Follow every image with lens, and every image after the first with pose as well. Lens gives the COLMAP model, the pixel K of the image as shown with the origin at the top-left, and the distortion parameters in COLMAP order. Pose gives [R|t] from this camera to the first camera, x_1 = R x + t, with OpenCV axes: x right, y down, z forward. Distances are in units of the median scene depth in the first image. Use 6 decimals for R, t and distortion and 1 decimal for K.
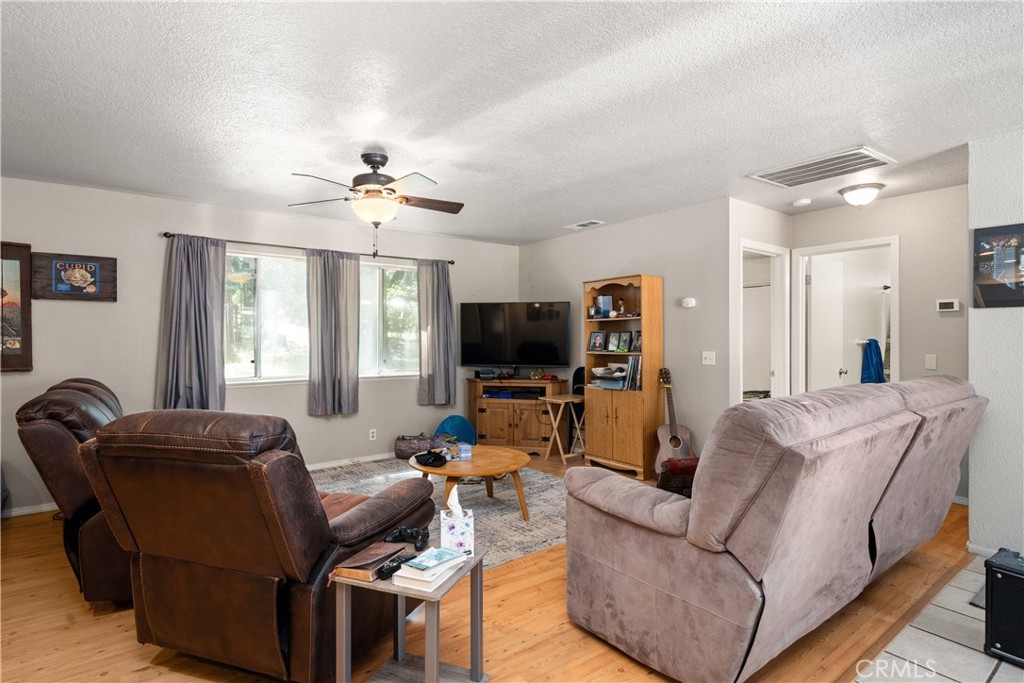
lens RADIAL K [[512.6, 0, 495.5], [0, 512.6, 337.9], [0, 0, 1]] dist [-0.000513, -0.000204]
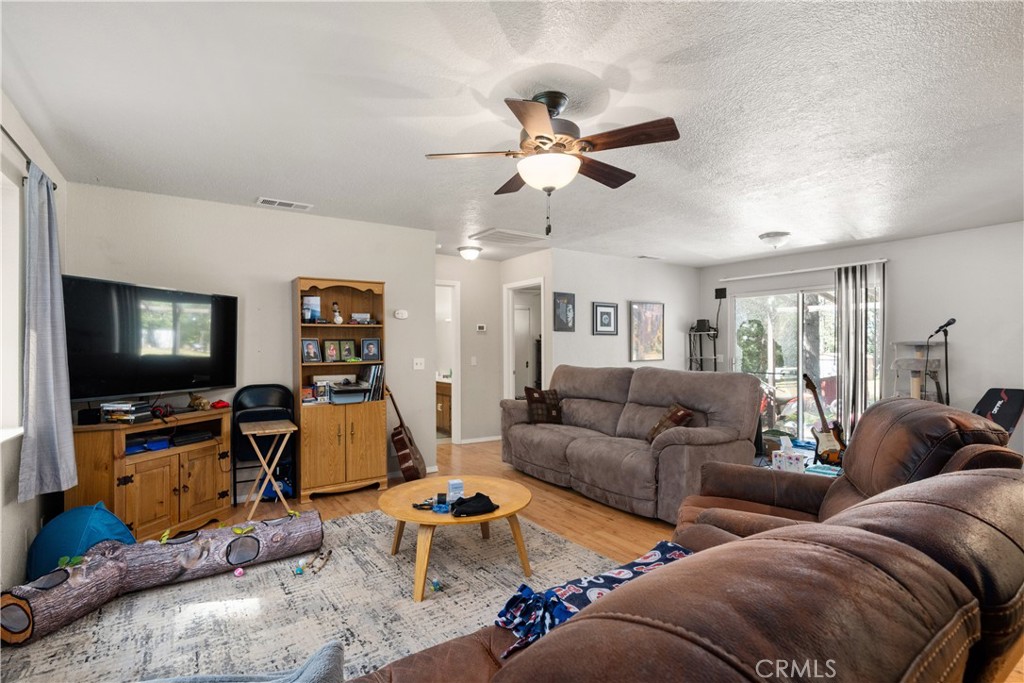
lens RADIAL K [[491.0, 0, 512.0], [0, 491.0, 341.5], [0, 0, 1]] dist [-0.000953, -0.000160]
pose [[0.045107, 0.015017, 0.998869, -0.768620], [0.006759, 0.999860, -0.015337, 0.008384], [-0.998959, 0.007443, 0.045000, 0.831106]]
